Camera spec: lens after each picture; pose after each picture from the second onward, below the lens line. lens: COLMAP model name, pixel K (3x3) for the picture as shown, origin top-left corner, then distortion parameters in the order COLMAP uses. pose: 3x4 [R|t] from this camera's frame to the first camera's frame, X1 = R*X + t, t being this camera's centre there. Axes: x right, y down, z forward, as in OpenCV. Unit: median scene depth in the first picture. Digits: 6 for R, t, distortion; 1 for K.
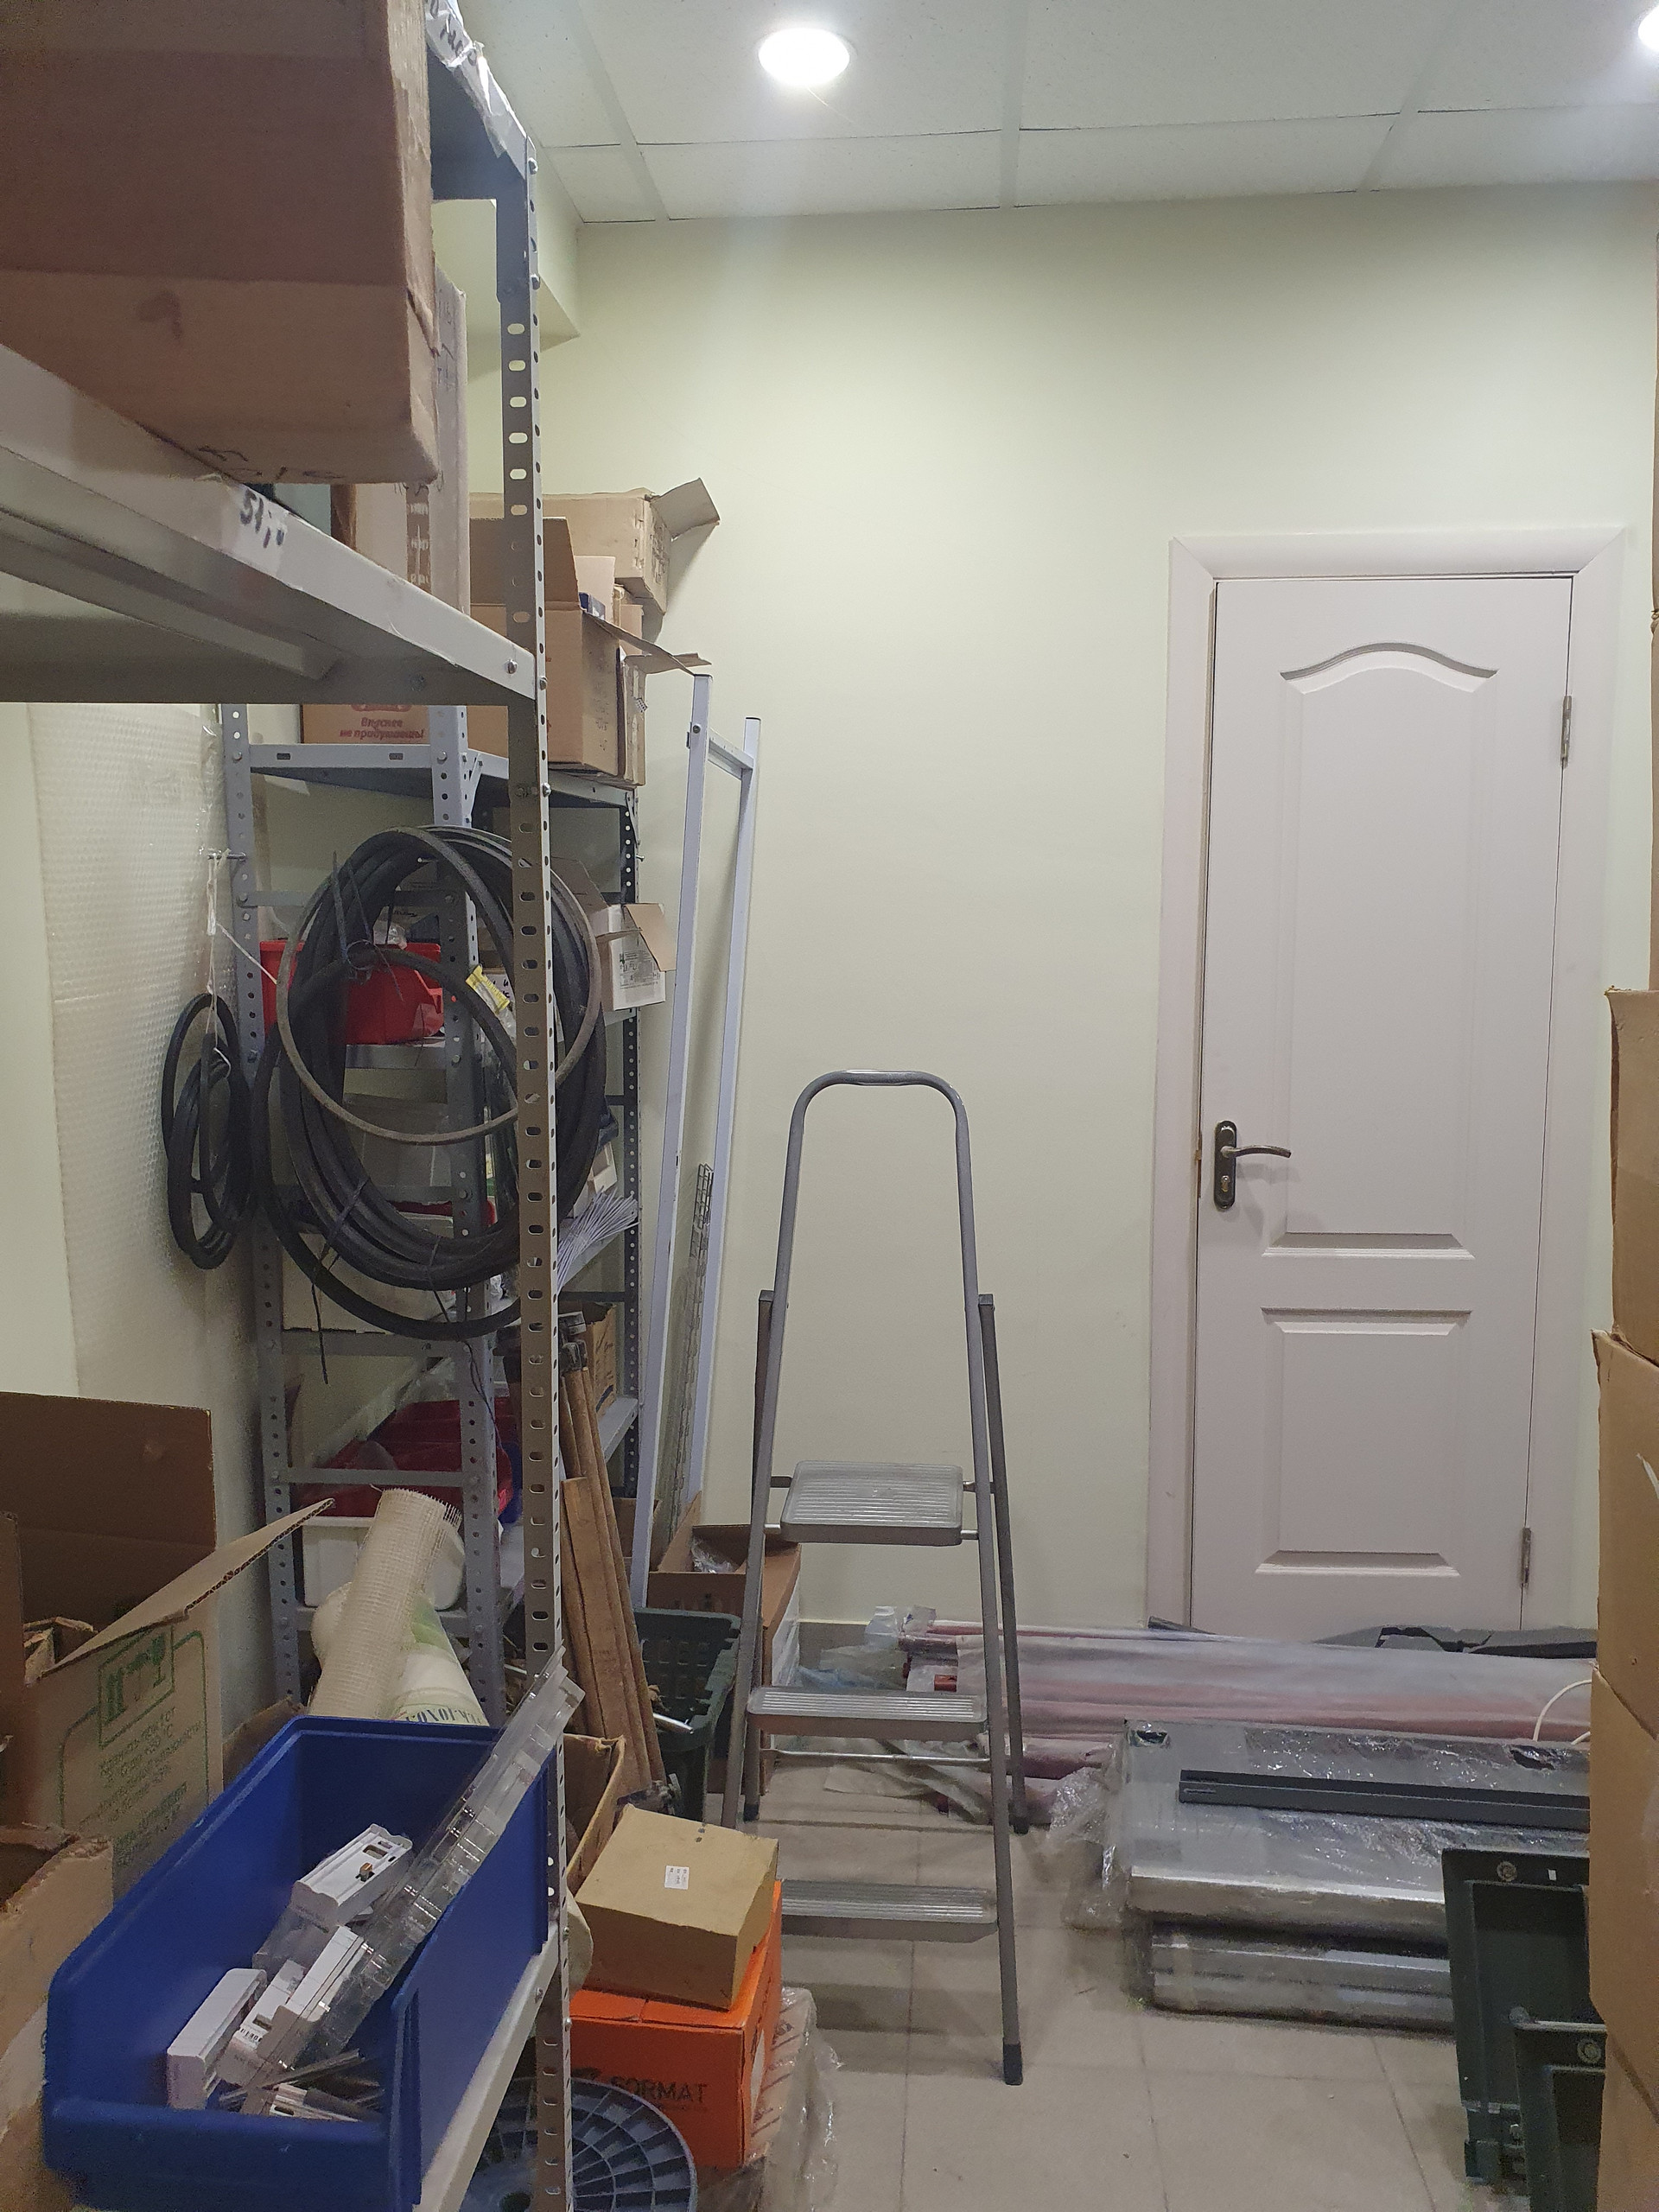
lens RADIAL K [[1712.9, 0, 775.2], [0, 1712.9, 1069.2], [0, 0, 1]] dist [0.053312, -0.176580]
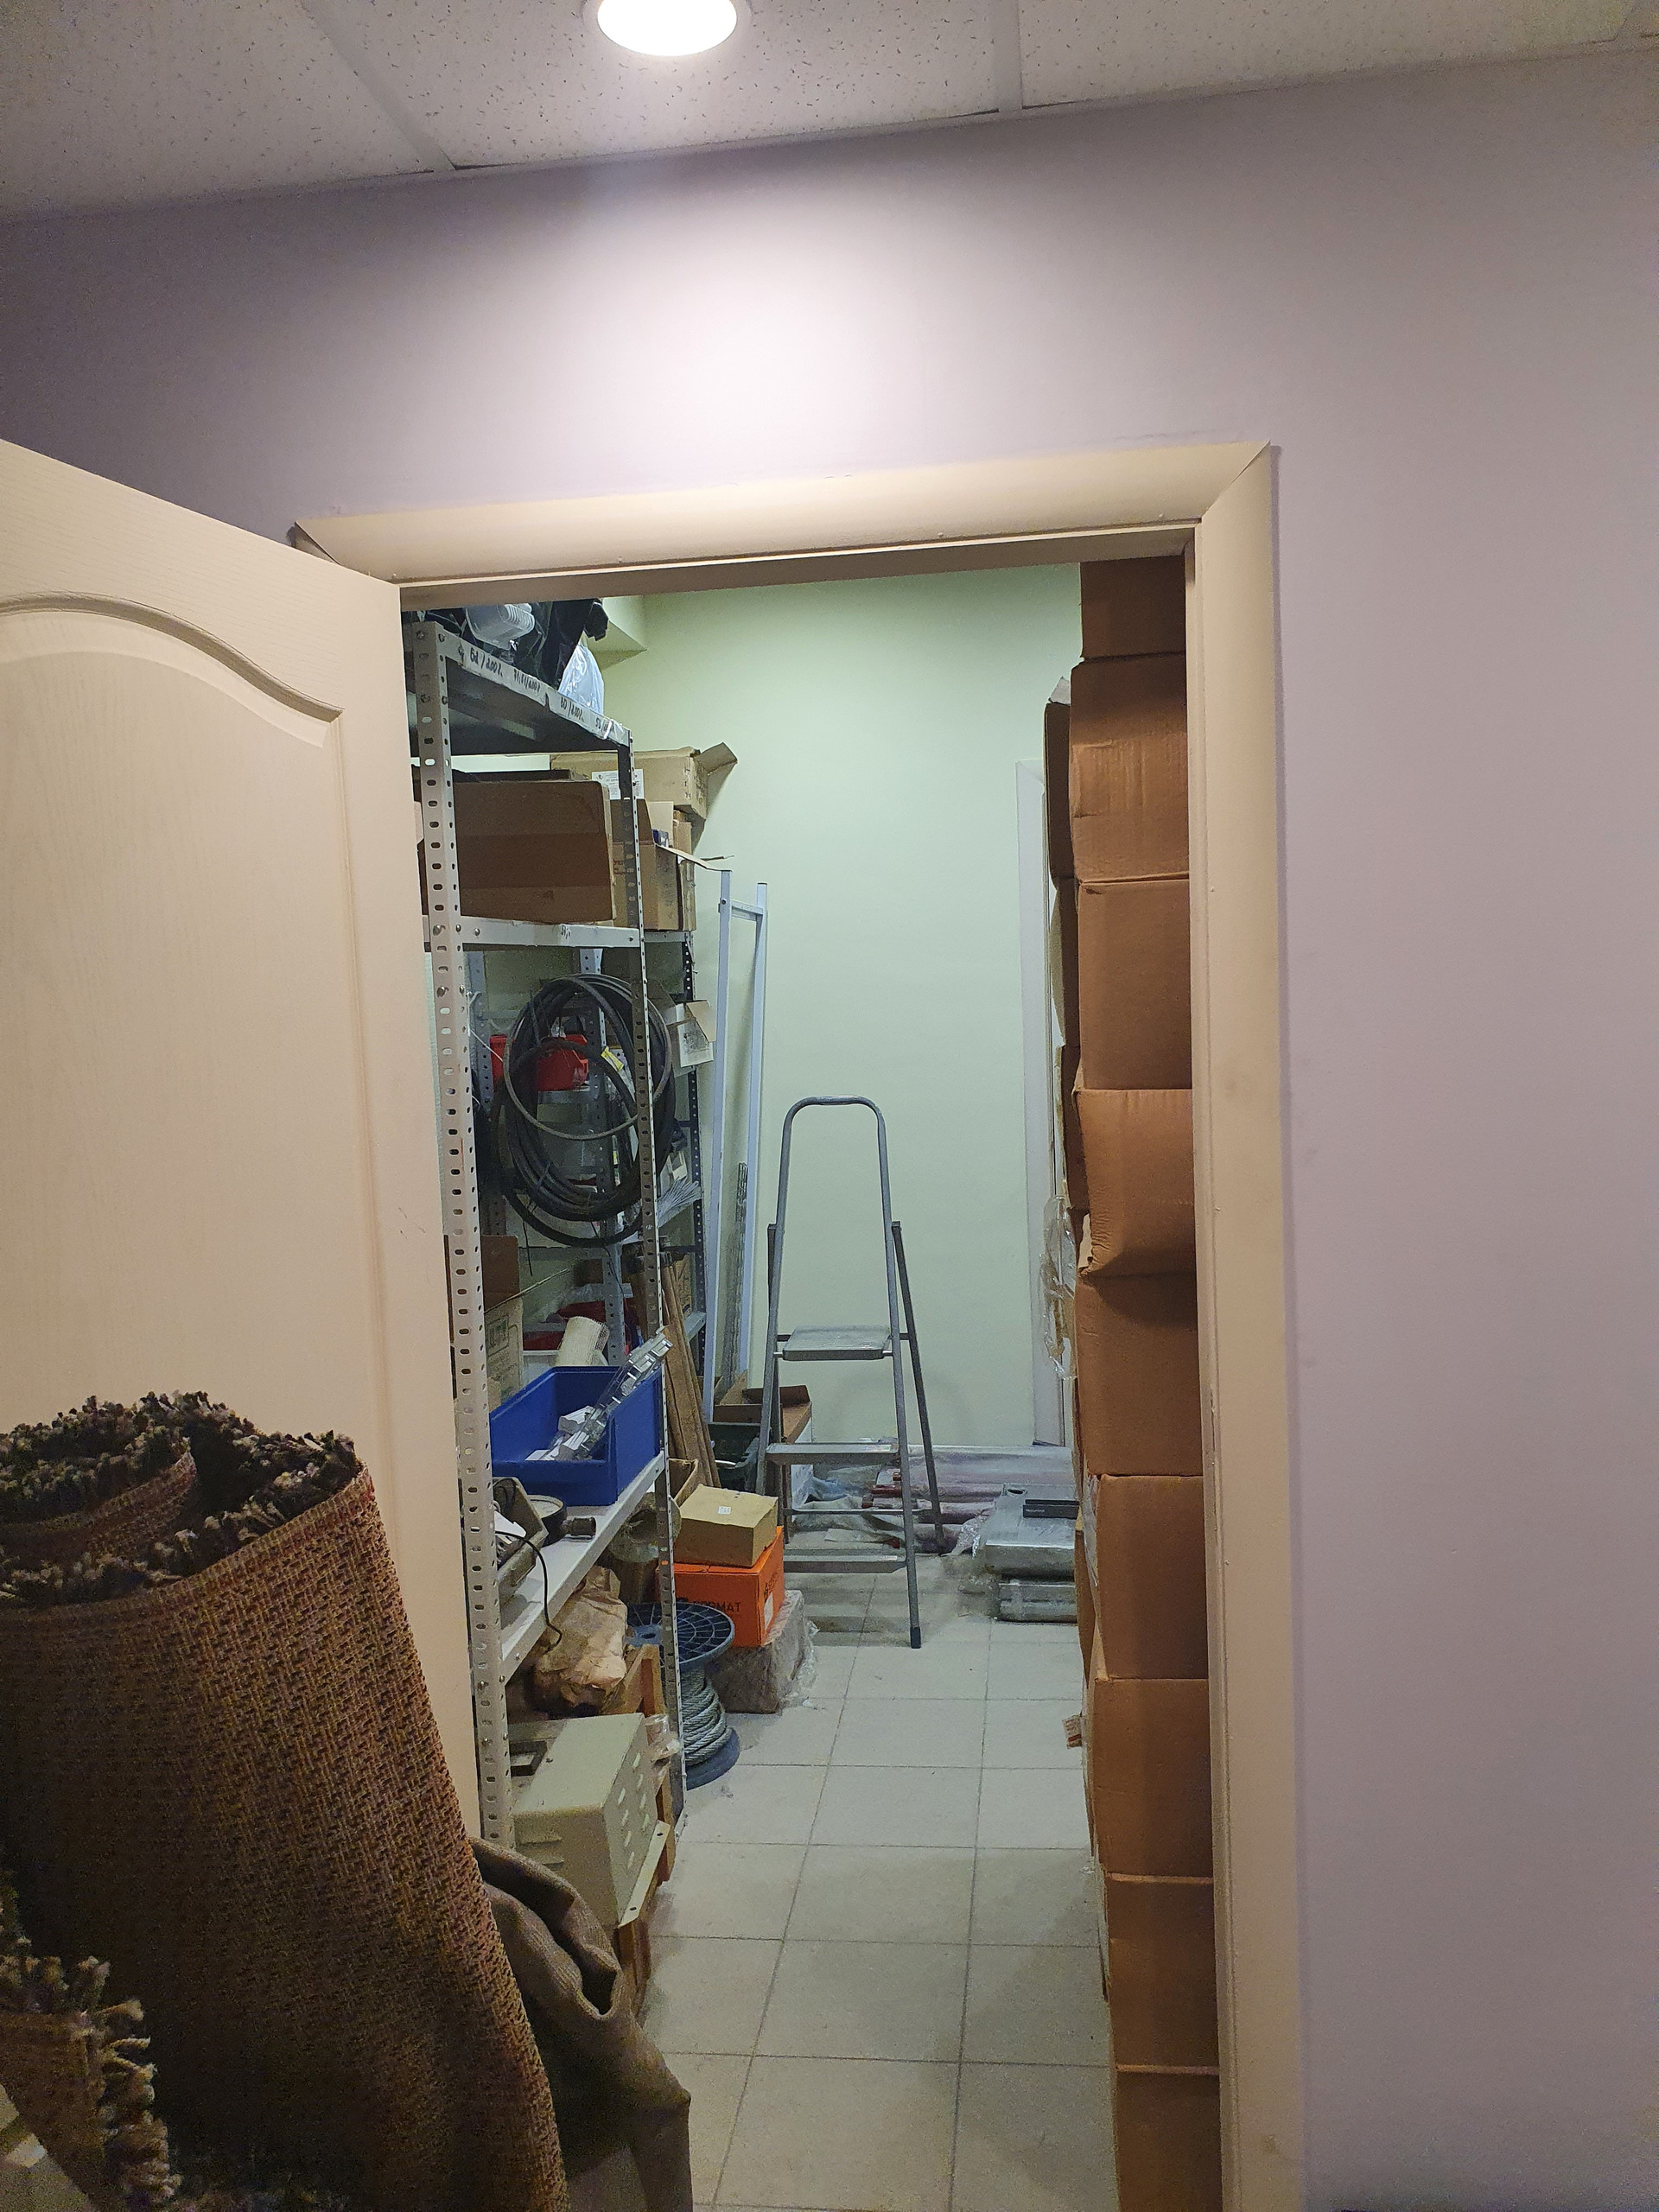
lens RADIAL K [[1704.2, 0, 829.5], [0, 1704.2, 1106.0], [0, 0, 1]] dist [0.029047, 0.002458]
pose [[0.999357, -0.032781, -0.014545, 0.072660], [0.032675, 0.999438, -0.007446, 0.020193], [0.014780, 0.006966, 0.999866, -0.653413]]
